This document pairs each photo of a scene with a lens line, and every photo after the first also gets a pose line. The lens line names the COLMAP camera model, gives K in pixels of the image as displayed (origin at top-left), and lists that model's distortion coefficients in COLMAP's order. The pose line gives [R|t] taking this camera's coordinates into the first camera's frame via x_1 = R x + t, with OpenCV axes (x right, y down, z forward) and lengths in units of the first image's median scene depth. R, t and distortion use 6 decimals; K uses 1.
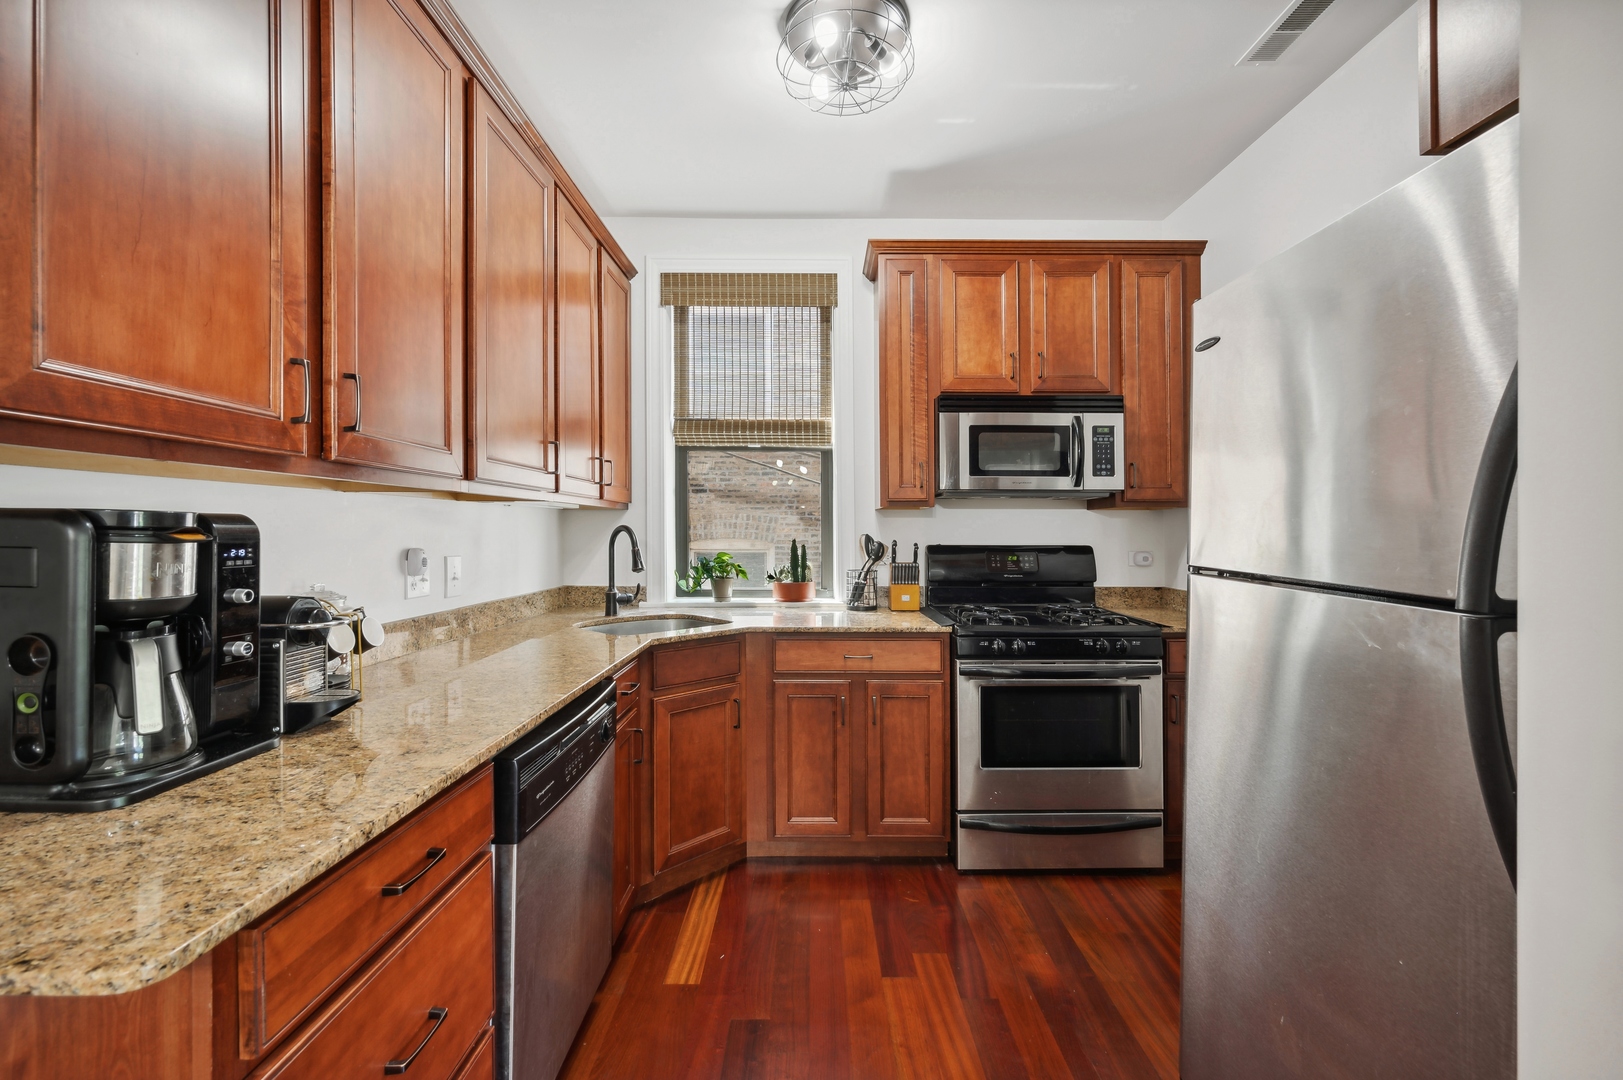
lens RADIAL K [[659.6, 0, 816.1], [0, 659.6, 522.9], [0, 0, 1]] dist [0.000016, -0.000049]
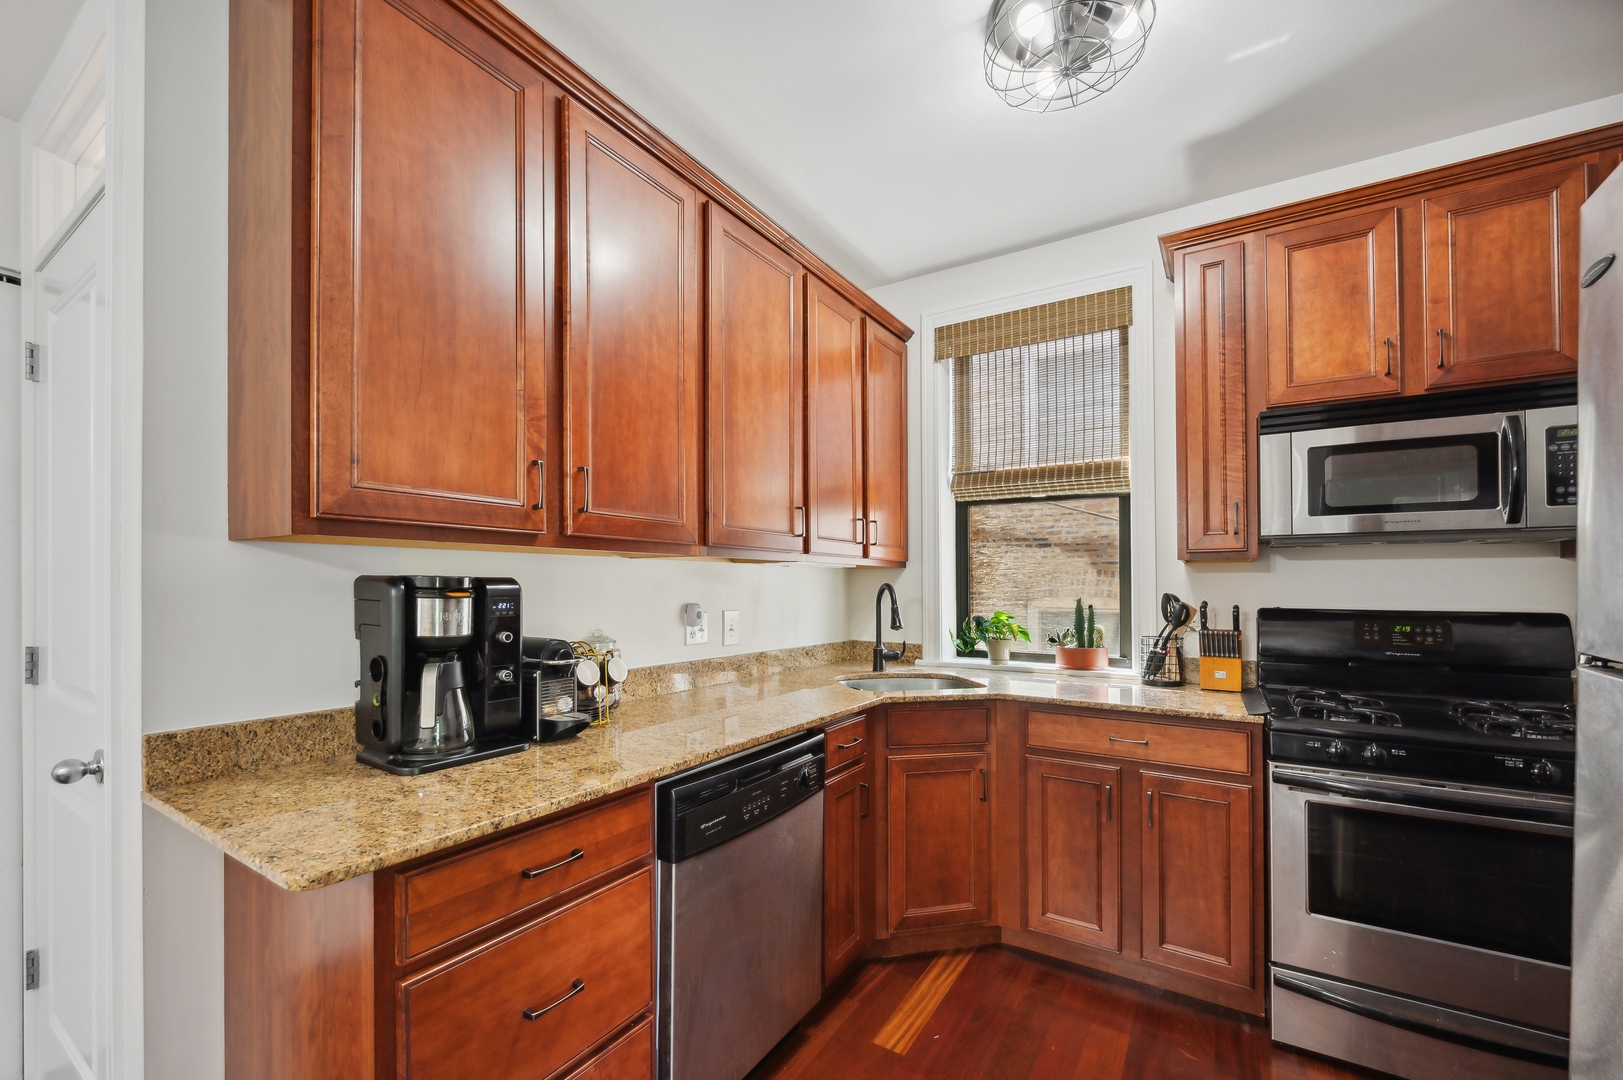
lens RADIAL K [[661.9, 0, 808.7], [0, 661.9, 578.0], [0, 0, 1]] dist [-0.003483, -0.000517]
pose [[0.841279, -0.006095, -0.540568, 0.160461], [0.005008, 0.999981, -0.003481, -0.001811], [0.540579, 0.000221, 0.841293, 0.070717]]
